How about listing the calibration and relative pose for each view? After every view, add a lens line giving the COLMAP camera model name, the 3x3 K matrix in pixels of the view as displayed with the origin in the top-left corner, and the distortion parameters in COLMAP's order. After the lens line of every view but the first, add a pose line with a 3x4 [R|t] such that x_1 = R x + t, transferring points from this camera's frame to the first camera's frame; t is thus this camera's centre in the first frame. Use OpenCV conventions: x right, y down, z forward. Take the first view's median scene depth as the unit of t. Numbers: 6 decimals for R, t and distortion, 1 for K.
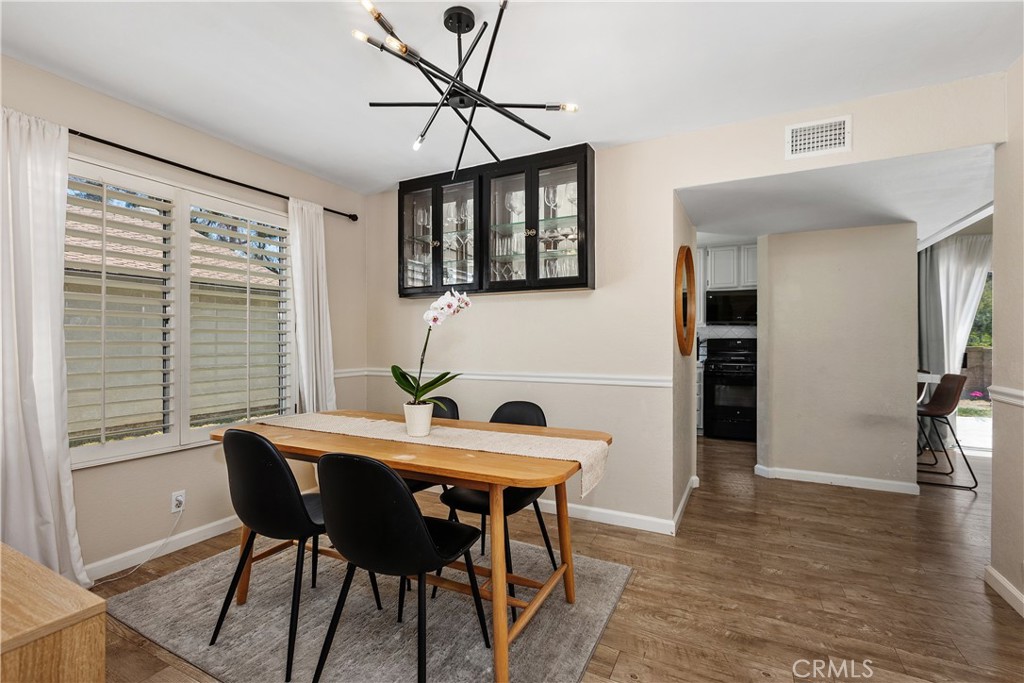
lens RADIAL K [[465.3, 0, 515.7], [0, 465.3, 345.0], [0, 0, 1]] dist [0.002426, 0.000876]
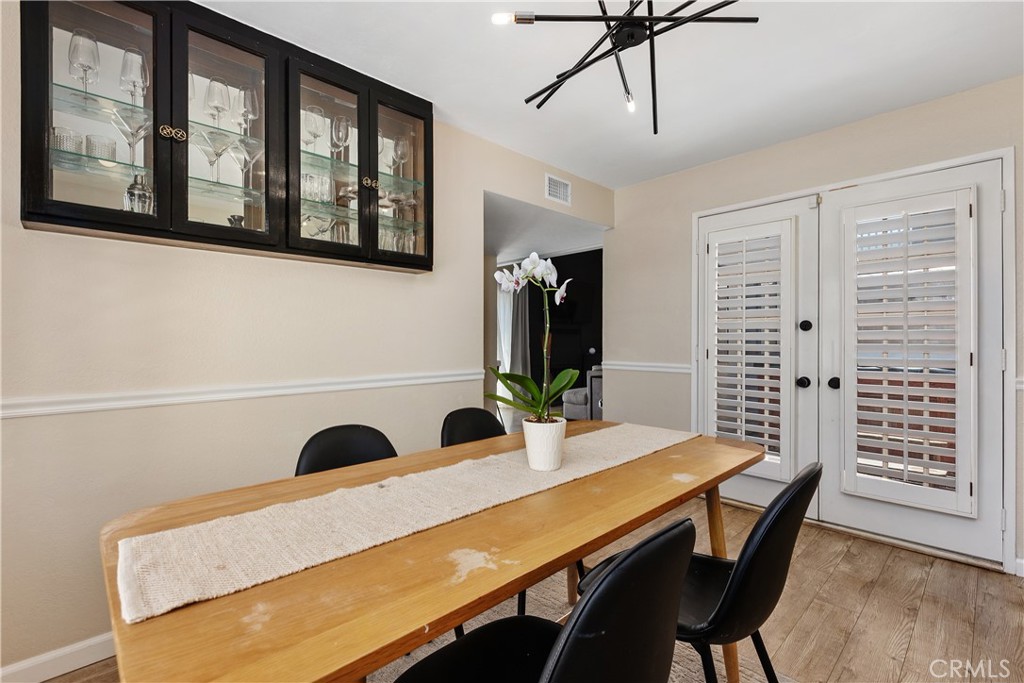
lens RADIAL K [[465.3, 0, 518.2], [0, 465.3, 337.2], [0, 0, 1]] dist [0.002426, 0.000876]
pose [[0.319768, 0.006163, 0.947476, -0.607960], [0.007158, 0.999935, -0.008920, 0.007100], [-0.947469, 0.009635, 0.319703, 0.578516]]
